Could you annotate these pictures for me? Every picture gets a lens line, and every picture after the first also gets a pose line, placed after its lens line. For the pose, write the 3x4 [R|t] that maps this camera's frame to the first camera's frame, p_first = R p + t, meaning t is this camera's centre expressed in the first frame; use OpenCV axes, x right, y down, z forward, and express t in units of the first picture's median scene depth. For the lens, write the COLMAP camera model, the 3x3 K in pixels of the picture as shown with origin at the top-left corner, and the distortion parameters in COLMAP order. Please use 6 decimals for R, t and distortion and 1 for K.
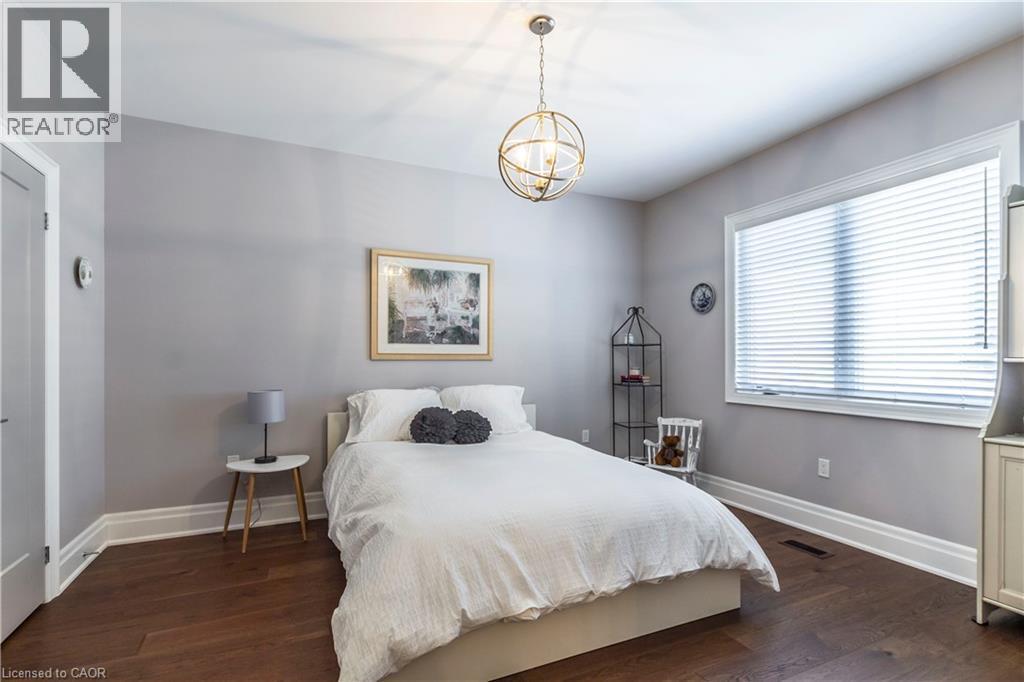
lens RADIAL K [[476.3, 0, 506.6], [0, 476.3, 355.4], [0, 0, 1]] dist [0.000756, -0.000664]
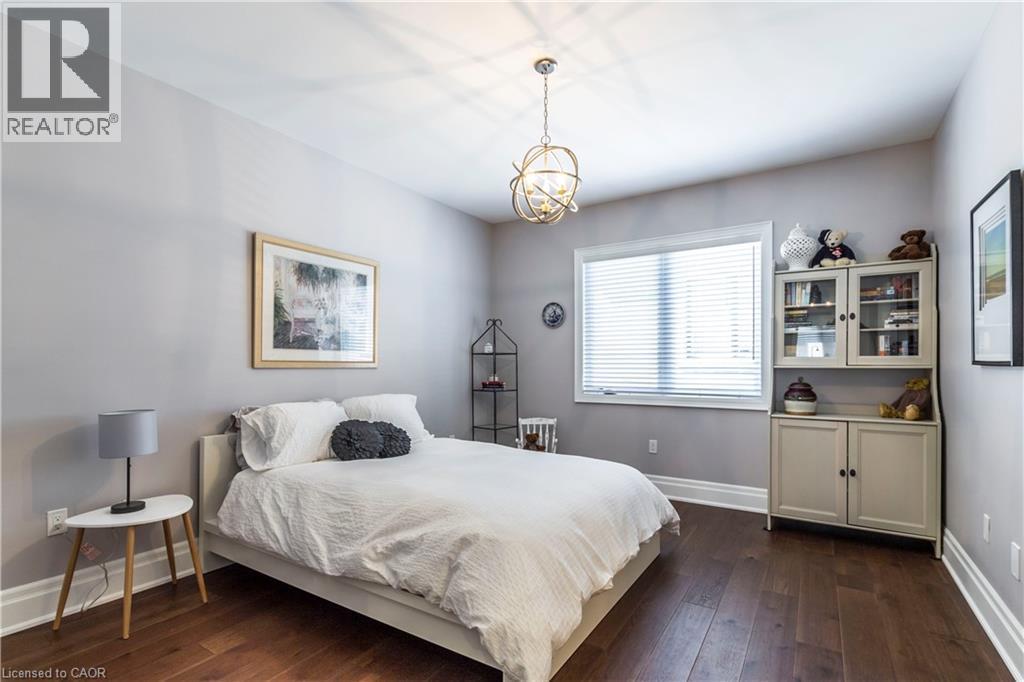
lens RADIAL K [[480.6, 0, 511.3], [0, 480.6, 362.6], [0, 0, 1]] dist [0.001004, -0.010612]
pose [[0.839183, 0.002957, 0.543841, -0.353364], [-0.002262, 0.999996, -0.001947, 0.000493], [-0.543844, 0.000404, 0.839186, 0.061808]]
